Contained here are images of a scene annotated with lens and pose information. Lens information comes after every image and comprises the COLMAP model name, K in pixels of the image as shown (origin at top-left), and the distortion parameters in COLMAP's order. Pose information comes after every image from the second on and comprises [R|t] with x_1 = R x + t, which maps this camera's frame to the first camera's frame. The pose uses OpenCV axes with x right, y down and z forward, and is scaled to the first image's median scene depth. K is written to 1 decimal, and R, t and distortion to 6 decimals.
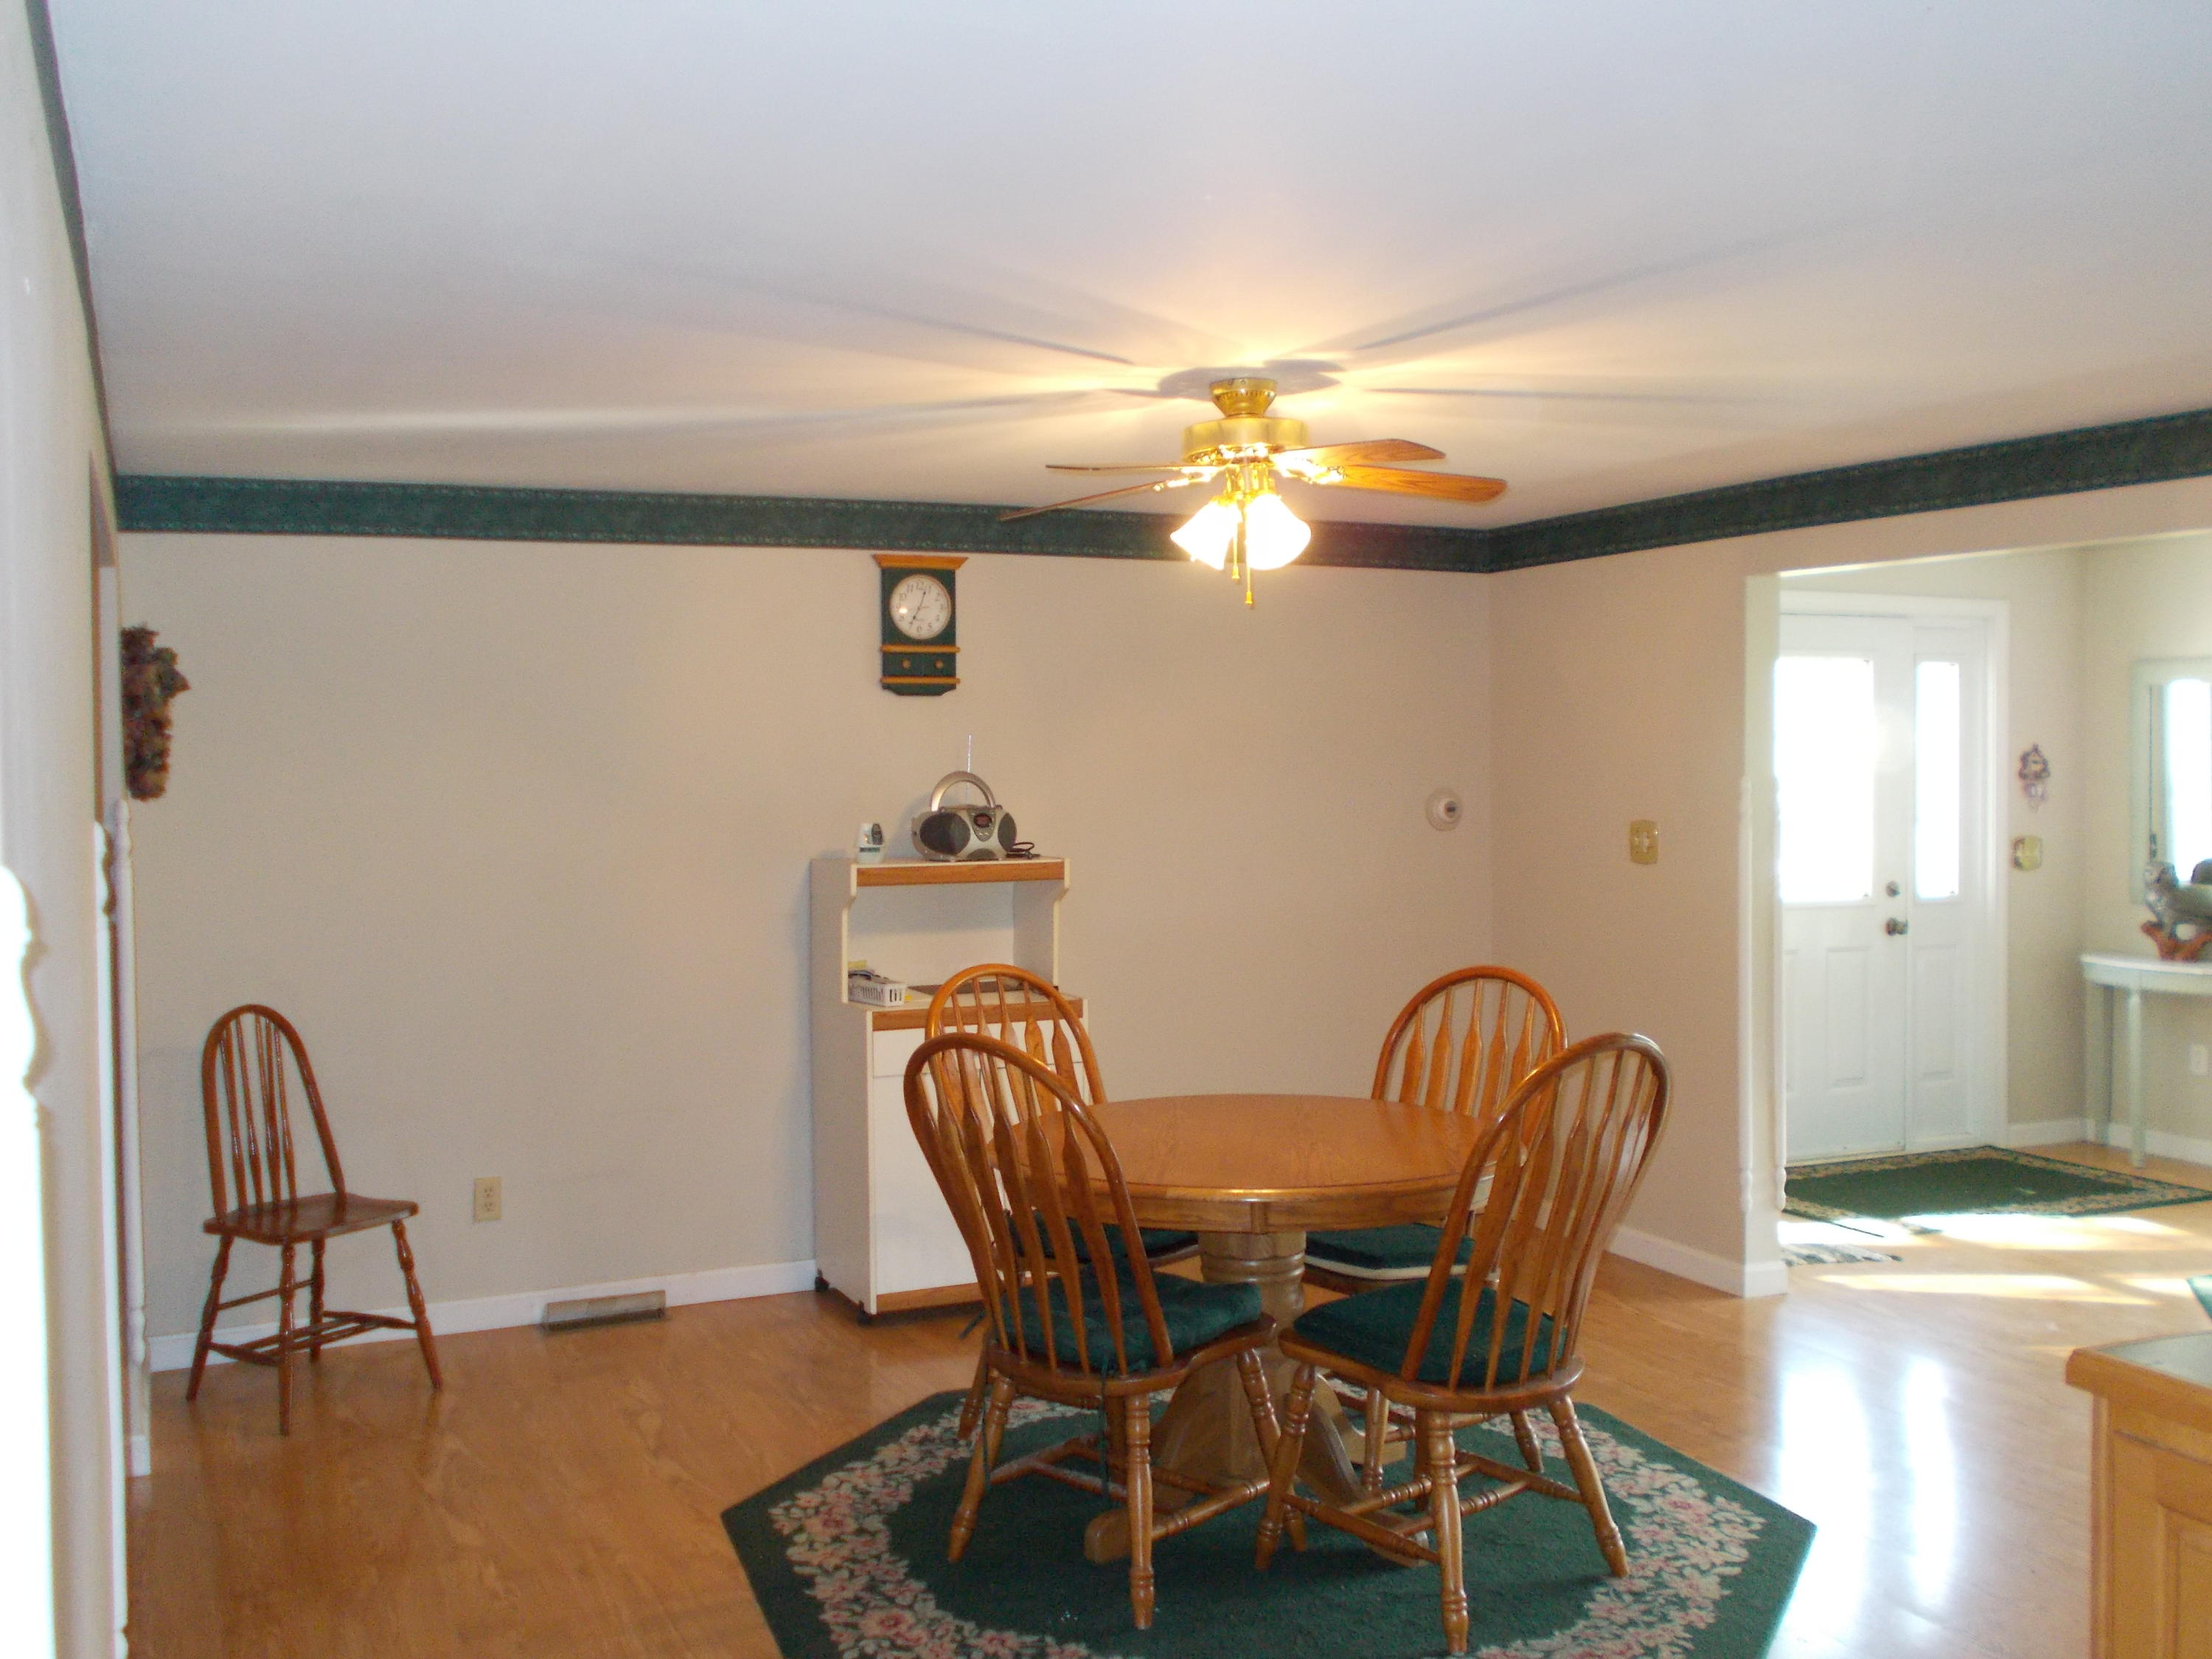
lens RADIAL K [[2087.3, 0, 1106.0], [0, 2087.3, 829.5], [0, 0, 1]] dist [0.053824, -0.019251]
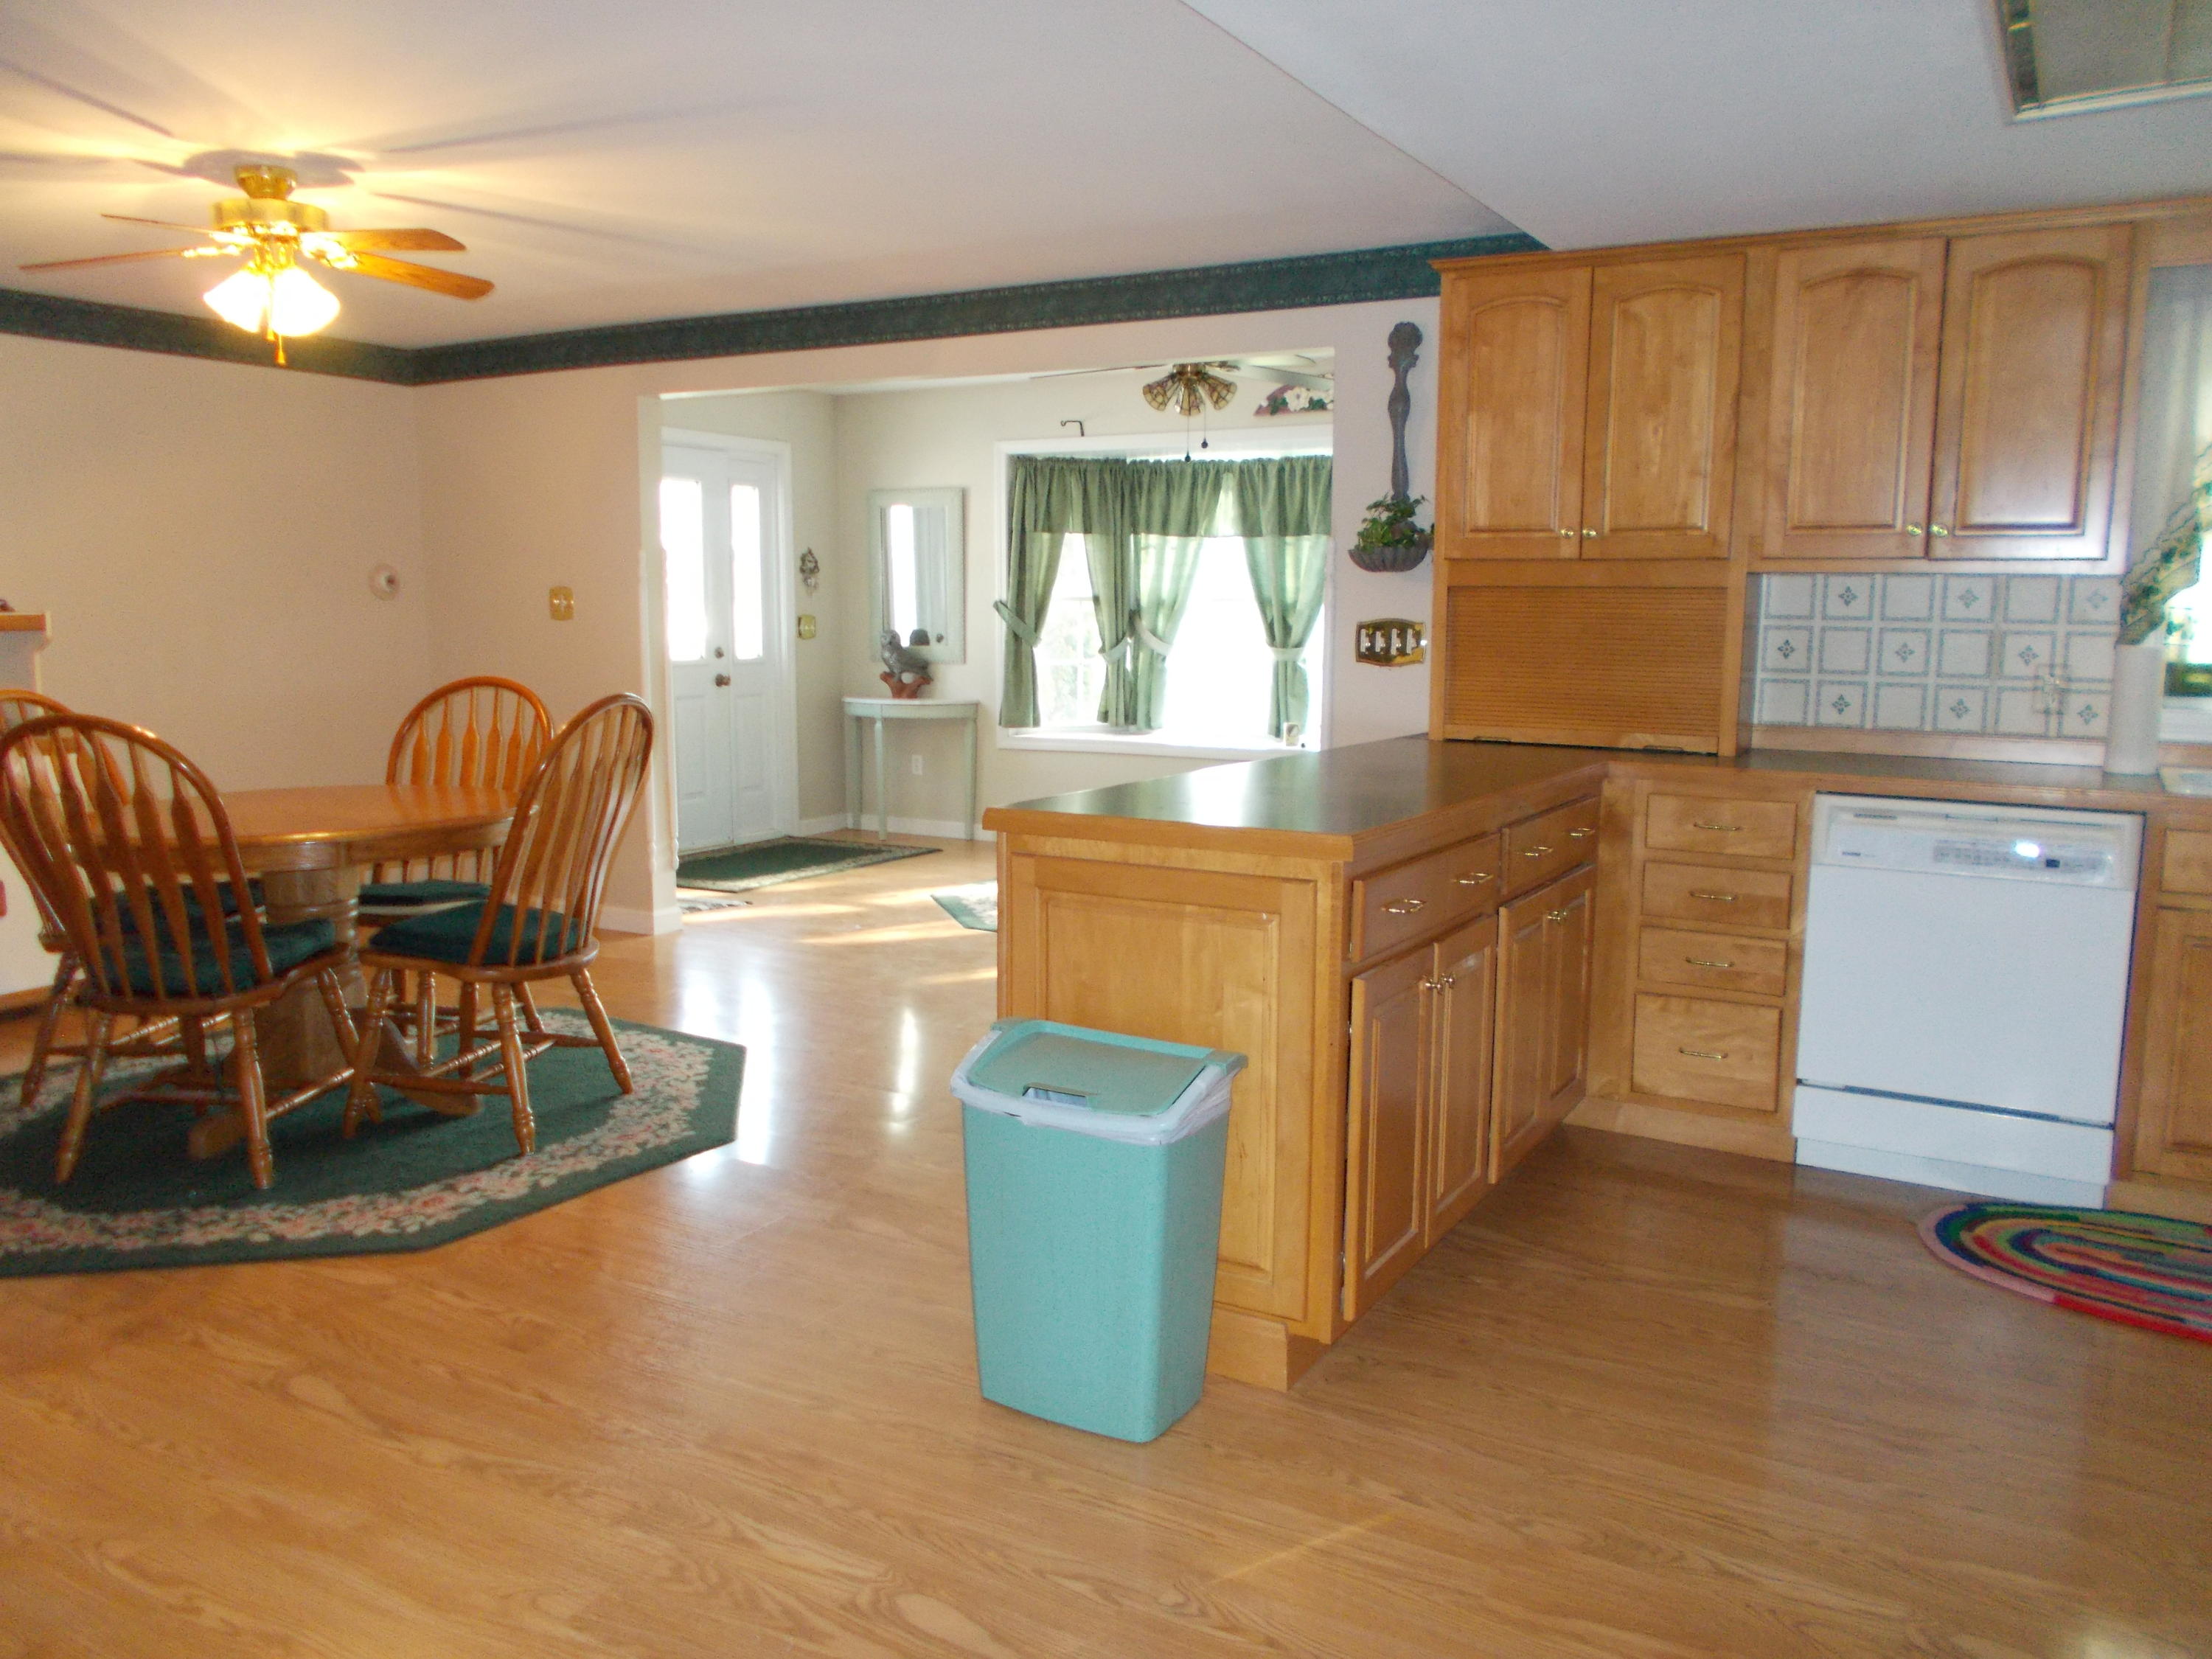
lens RADIAL K [[1669.9, 0, 1100.1], [0, 1669.9, 815.7], [0, 0, 1]] dist [-0.006513, -0.013155]
pose [[0.814605, -0.069736, 0.575809, -0.116207], [0.015010, 0.994948, 0.099264, 0.062497], [-0.579823, -0.072218, 0.811536, -0.059886]]
